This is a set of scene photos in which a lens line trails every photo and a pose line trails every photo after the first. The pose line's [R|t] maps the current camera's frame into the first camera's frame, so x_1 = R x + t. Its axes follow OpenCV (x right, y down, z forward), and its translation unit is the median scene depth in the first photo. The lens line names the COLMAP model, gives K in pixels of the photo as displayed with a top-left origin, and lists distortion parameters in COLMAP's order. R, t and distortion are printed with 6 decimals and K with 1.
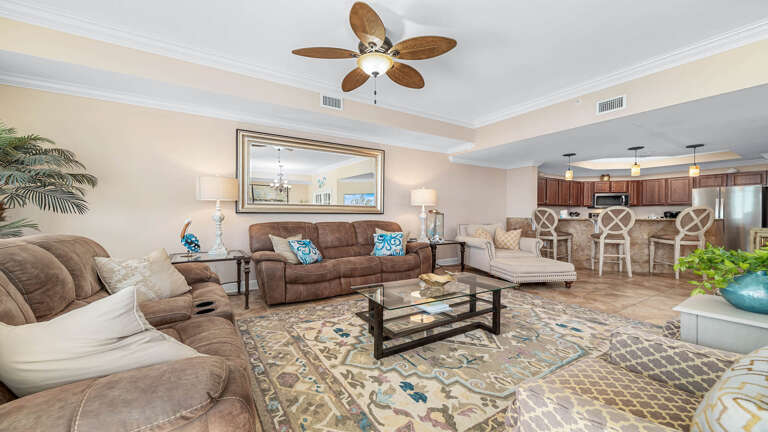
lens RADIAL K [[288.7, 0, 384.0], [0, 288.7, 216.0], [0, 0, 1]] dist [0.000832, 0.000029]
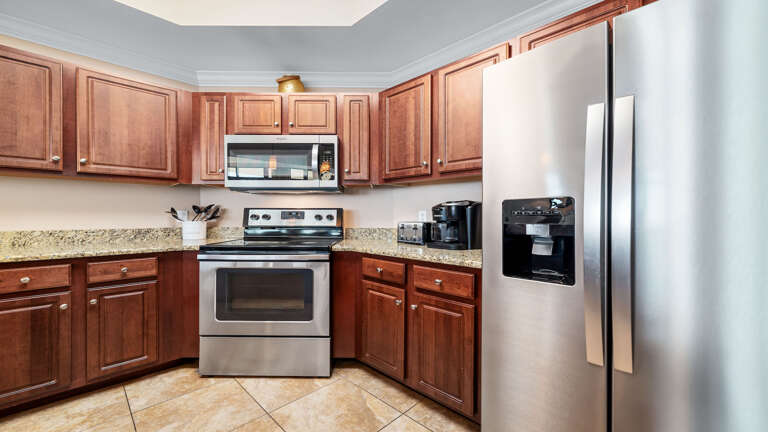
lens RADIAL K [[293.6, 0, 387.6], [0, 293.6, 213.4], [0, 0, 1]] dist [0.000921, 0.000233]
pose [[0.969767, 0.006042, 0.243956, 1.296886], [-0.004541, 0.999967, -0.006716, -0.006647], [-0.243989, 0.005405, 0.969763, 1.130178]]
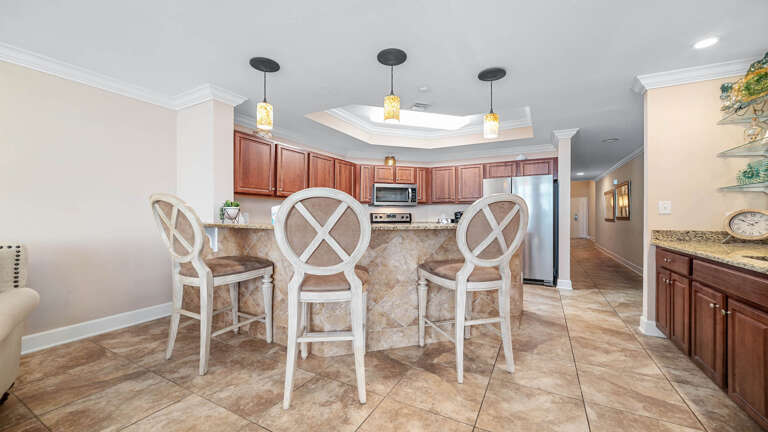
lens RADIAL K [[293.6, 0, 387.6], [0, 293.6, 213.4], [0, 0, 1]] dist [0.000921, 0.000233]
pose [[0.870752, 0.005324, 0.491694, 0.697403], [0.001338, 0.999912, -0.013196, -0.003312], [-0.491721, 0.012148, 0.870668, 0.668298]]
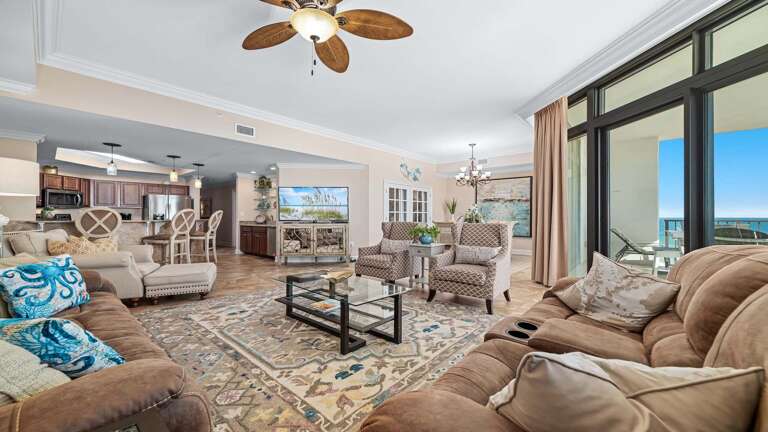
lens RADIAL K [[293.6, 0, 387.6], [0, 293.6, 213.4], [0, 0, 1]] dist [0.000921, 0.000233]
pose [[-0.284601, 0.012264, 0.958568, -0.456941], [0.001589, 0.999923, -0.012321, -0.001464], [-0.958645, -0.001983, -0.284599, 0.557385]]
